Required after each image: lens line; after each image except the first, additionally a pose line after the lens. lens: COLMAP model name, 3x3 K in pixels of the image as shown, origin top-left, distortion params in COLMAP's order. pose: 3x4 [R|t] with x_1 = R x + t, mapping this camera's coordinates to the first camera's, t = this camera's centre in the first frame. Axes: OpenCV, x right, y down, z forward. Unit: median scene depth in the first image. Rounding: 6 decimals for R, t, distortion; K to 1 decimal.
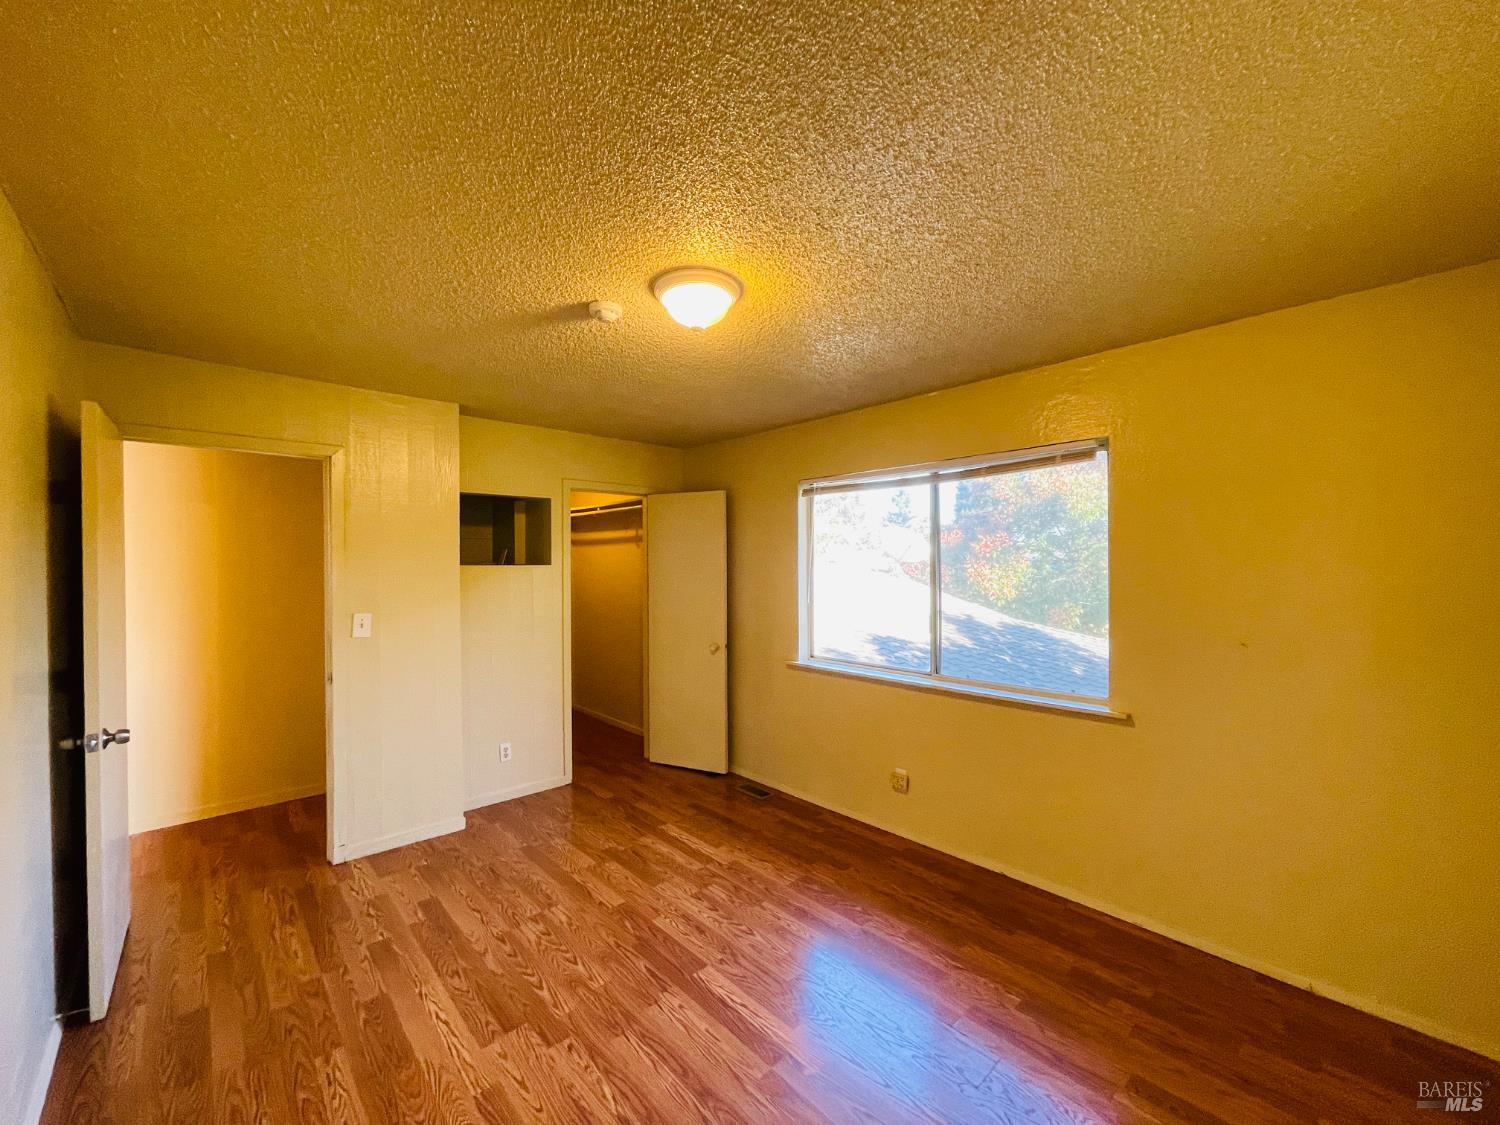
lens RADIAL K [[606.7, 0, 742.7], [0, 606.7, 568.9], [0, 0, 1]] dist [0.002817, 0.000769]
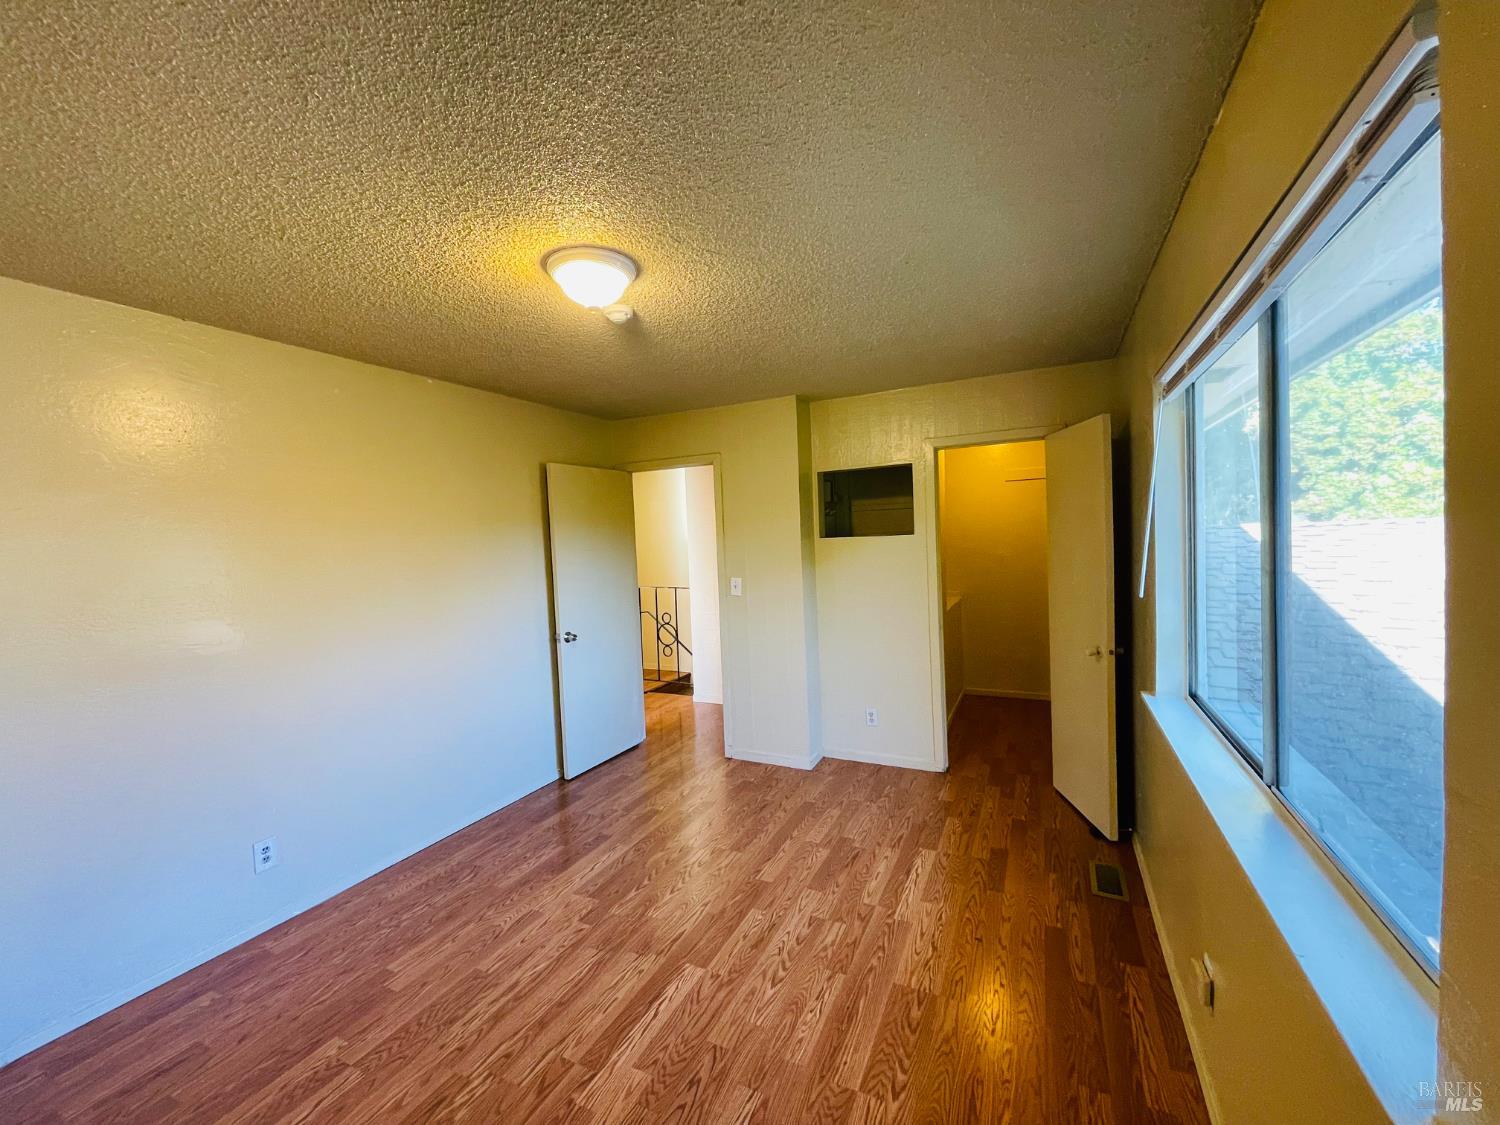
lens RADIAL K [[606.7, 0, 742.7], [0, 606.7, 568.9], [0, 0, 1]] dist [0.002817, 0.000769]
pose [[0.363089, 0.033460, -0.931154, 0.746315], [0.032187, 0.998308, 0.048423, -0.010727], [0.931198, -0.047553, 0.361398, 0.674052]]
